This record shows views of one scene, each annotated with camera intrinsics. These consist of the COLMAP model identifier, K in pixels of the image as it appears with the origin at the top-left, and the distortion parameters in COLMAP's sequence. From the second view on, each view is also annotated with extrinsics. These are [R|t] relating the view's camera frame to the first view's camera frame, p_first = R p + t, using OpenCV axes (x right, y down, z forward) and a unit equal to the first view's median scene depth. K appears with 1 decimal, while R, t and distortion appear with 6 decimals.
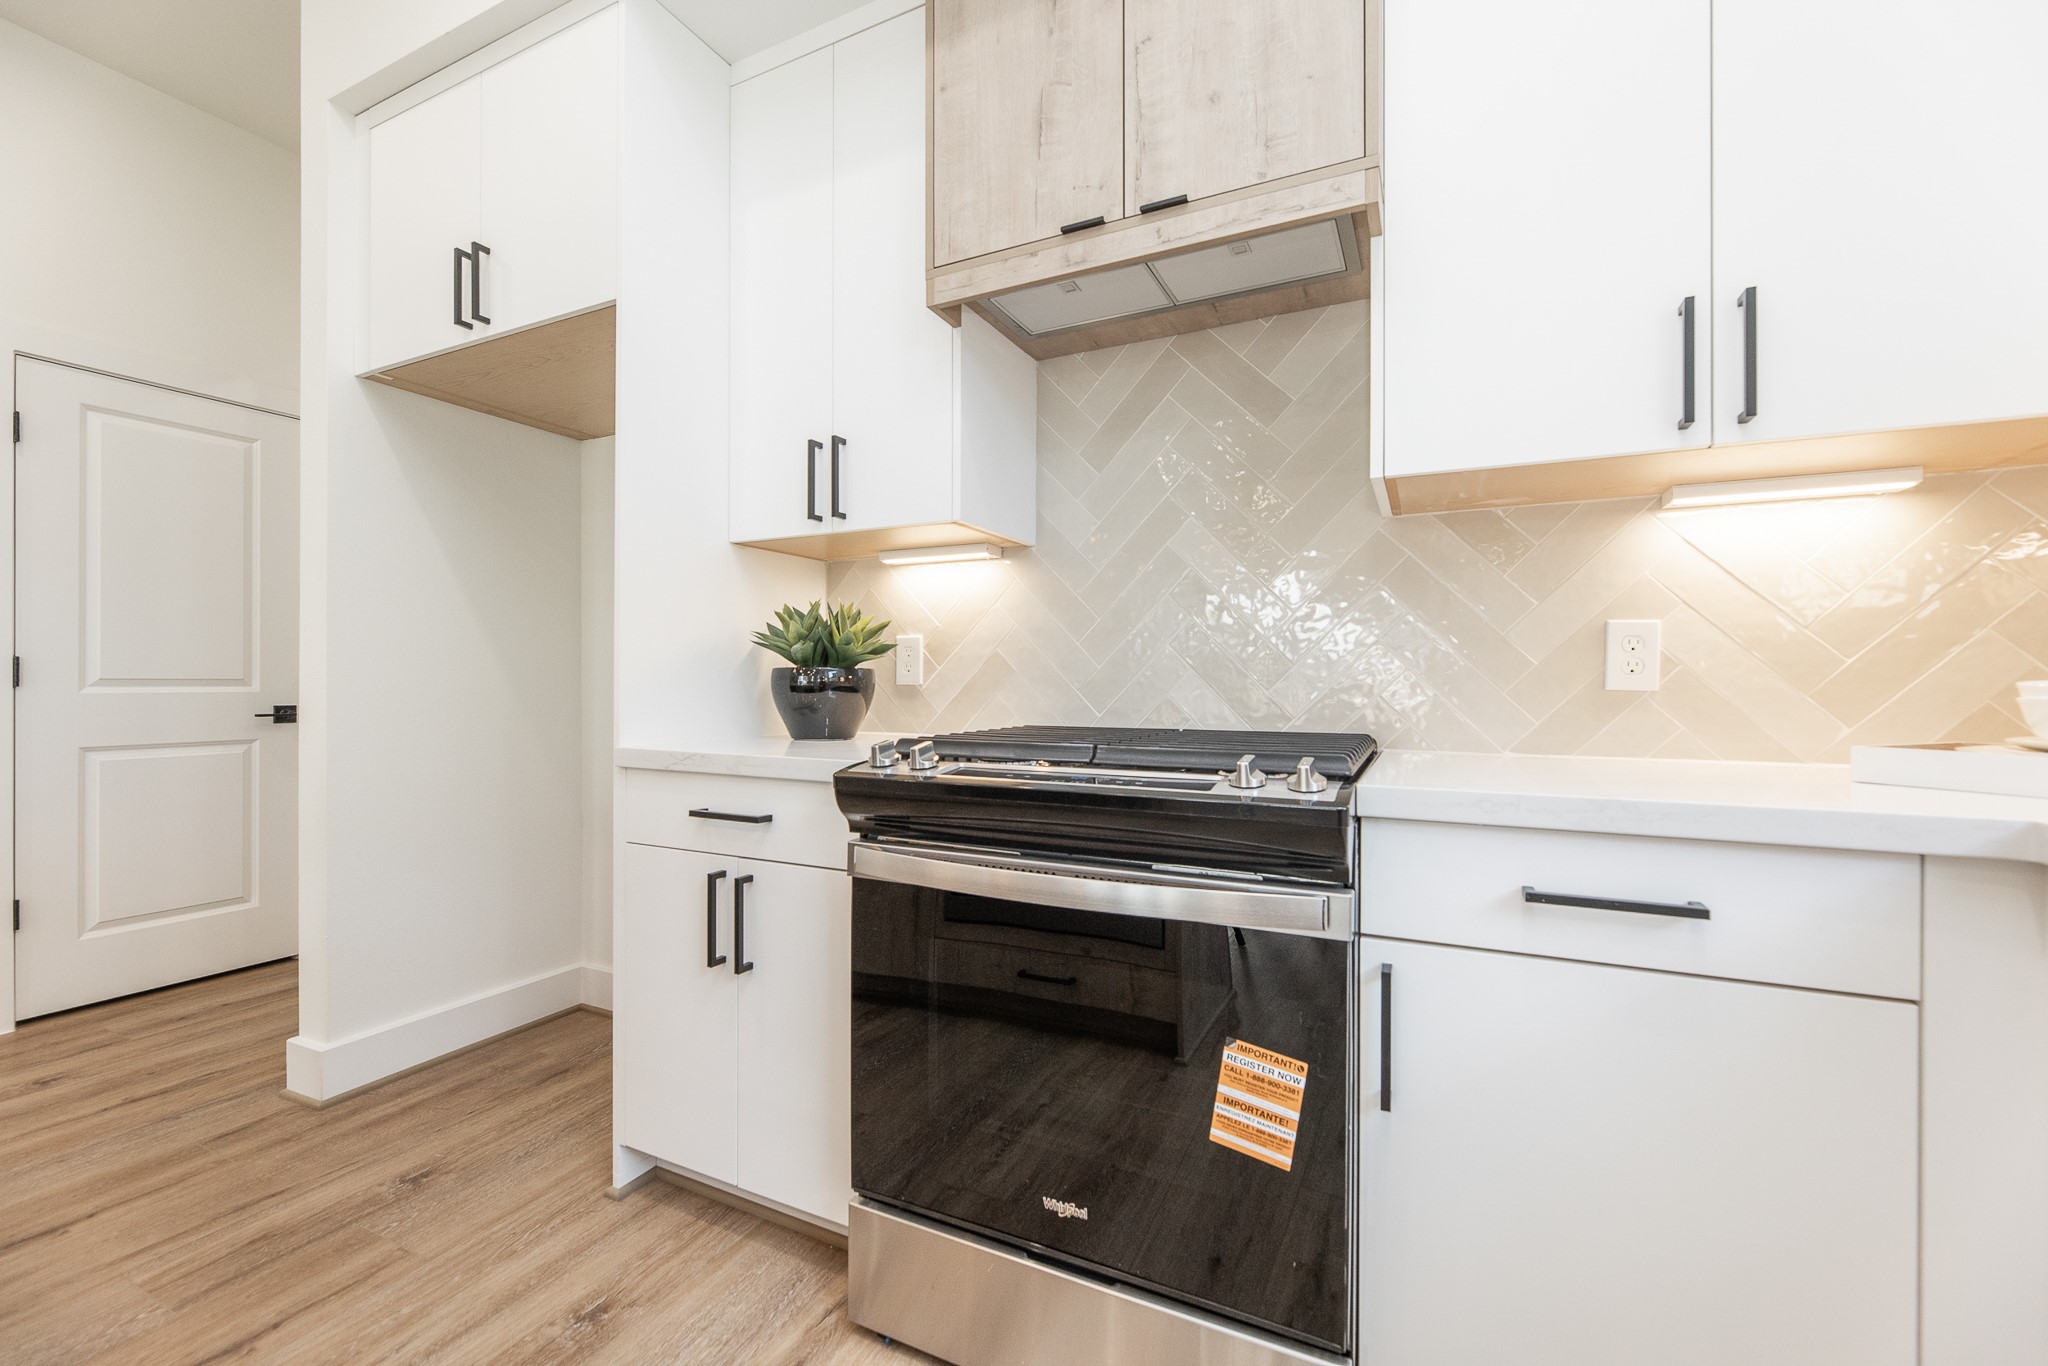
lens RADIAL K [[826.7, 0, 1037.7], [0, 826.7, 682.3], [0, 0, 1]] dist [0.001870, -0.000040]
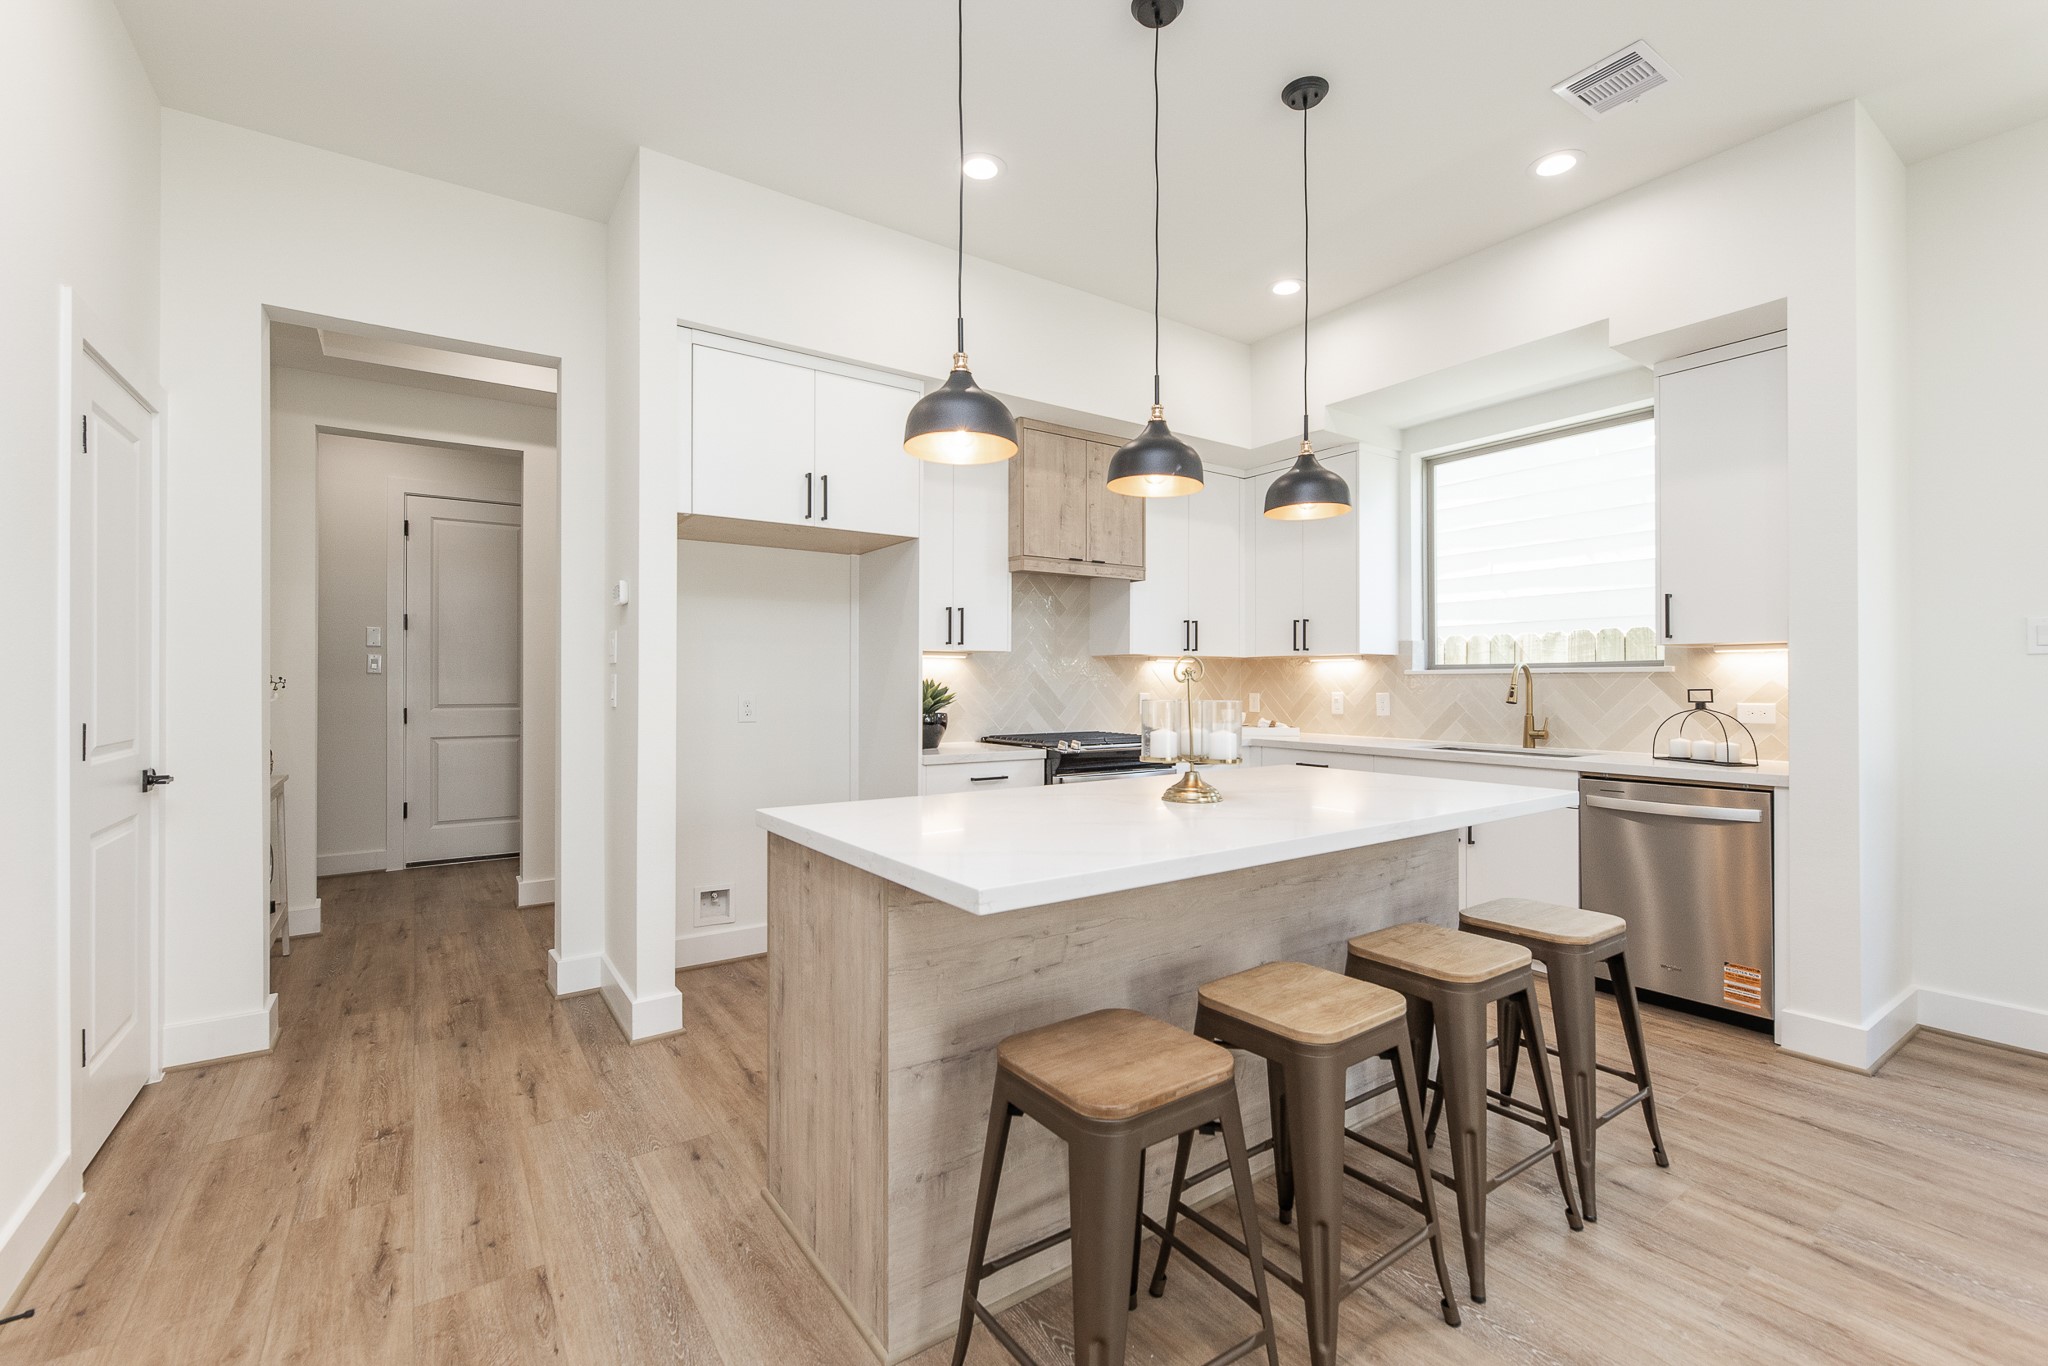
lens RADIAL K [[866.4, 0, 1031.3], [0, 866.4, 681.9], [0, 0, 1]] dist [0.000973, 0.000137]
pose [[0.490254, -0.000216, 0.871579, -2.005505], [-0.001038, 0.999999, 0.000832, -0.095393], [-0.871579, -0.001313, 0.490254, -0.263128]]
